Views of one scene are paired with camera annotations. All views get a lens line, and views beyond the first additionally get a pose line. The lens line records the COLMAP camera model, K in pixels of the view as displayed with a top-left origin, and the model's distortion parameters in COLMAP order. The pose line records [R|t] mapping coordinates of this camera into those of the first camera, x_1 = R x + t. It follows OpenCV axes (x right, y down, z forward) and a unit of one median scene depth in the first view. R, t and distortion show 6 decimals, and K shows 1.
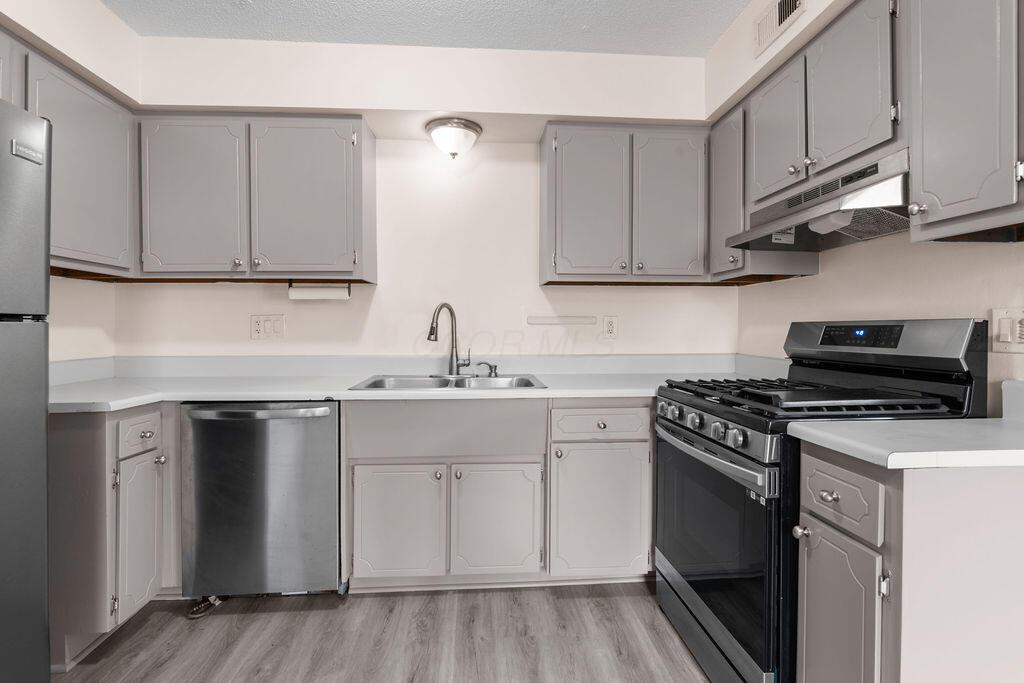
lens RADIAL K [[485.5, 0, 511.7], [0, 485.5, 328.5], [0, 0, 1]] dist [-0.000825, -0.006972]
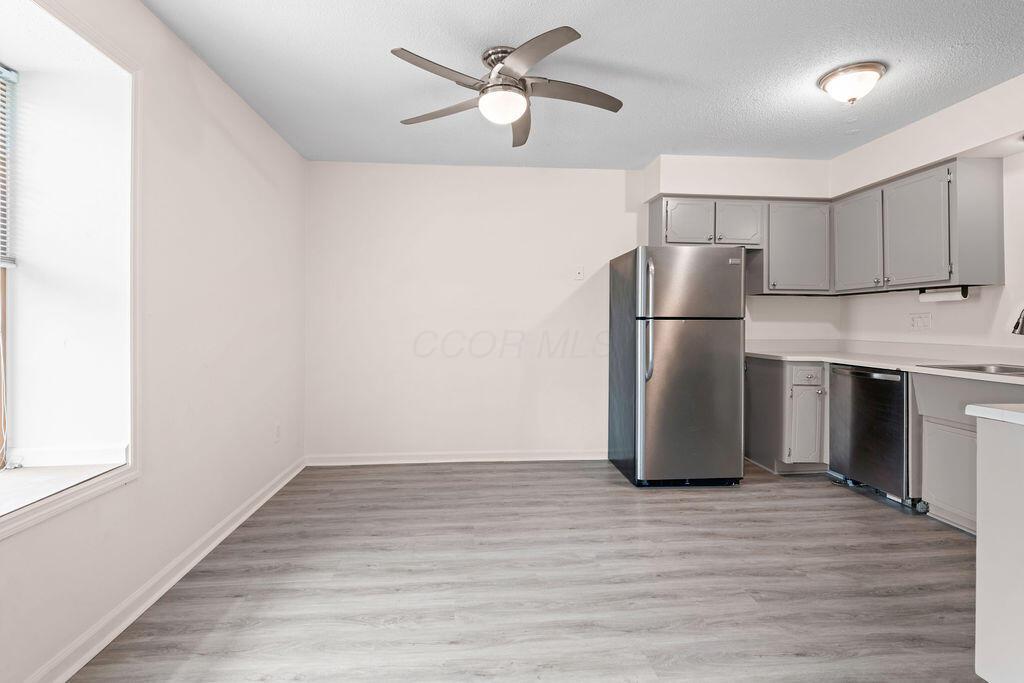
lens RADIAL K [[485.5, 0, 511.7], [0, 485.5, 328.5], [0, 0, 1]] dist [-0.000825, -0.006972]
pose [[0.012992, 0.014629, -0.999809, 1.081438], [-0.006298, 0.999874, 0.014549, 0.002257], [0.999896, 0.006108, 0.013082, -0.217645]]
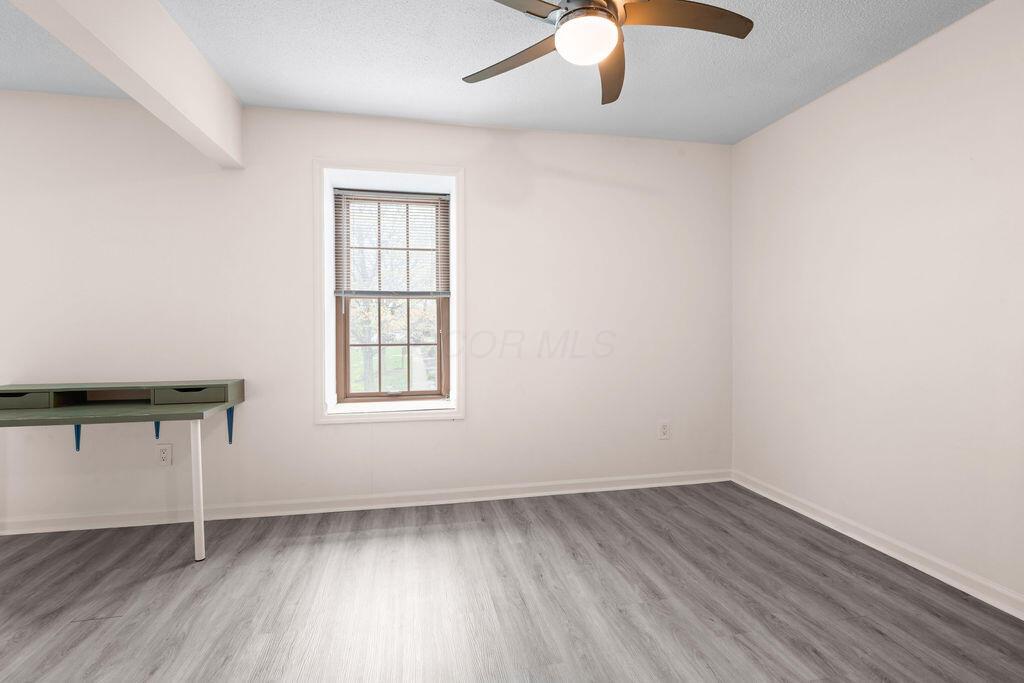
lens RADIAL K [[485.5, 0, 511.7], [0, 485.5, 328.5], [0, 0, 1]] dist [-0.000825, -0.006972]
pose [[-0.990851, 0.005787, -0.134836, 0.168500], [0.004628, 0.999950, 0.008909, 0.002703], [0.134880, 0.008204, -0.990828, 0.661327]]
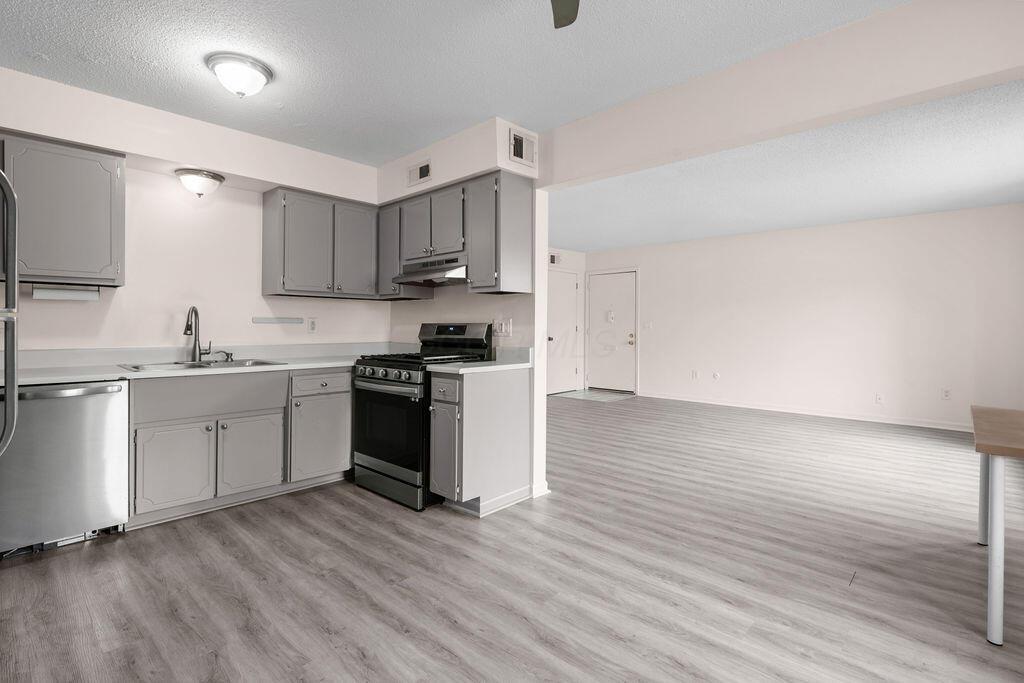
lens RADIAL K [[485.5, 0, 511.7], [0, 485.5, 328.5], [0, 0, 1]] dist [-0.000825, -0.006972]
pose [[0.732134, 0.002901, 0.681155, -0.484522], [-0.003541, 0.999994, -0.000452, 0.006355], [-0.681152, -0.002081, 0.732139, -0.667438]]
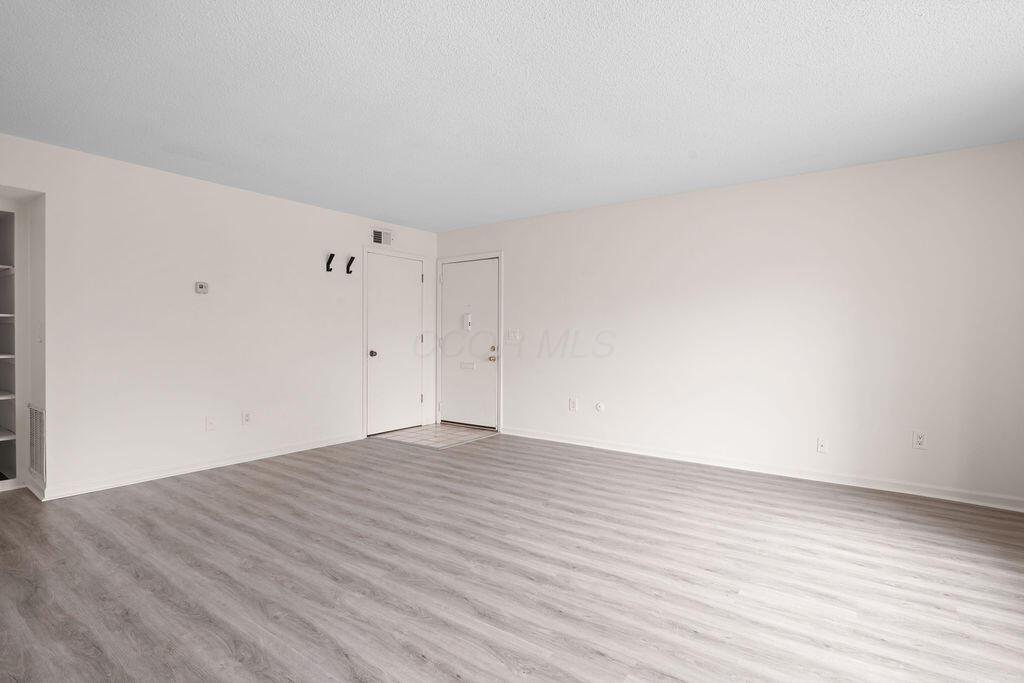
lens RADIAL K [[502.5, 0, 512.0], [0, 502.5, 341.5], [0, 0, 1]] dist [0.003083, -0.000217]
pose [[0.648512, -0.001973, 0.761202, 0.841365], [-0.004650, 0.999968, 0.006553, -0.000759], [-0.761190, -0.007789, 0.648482, -0.383828]]
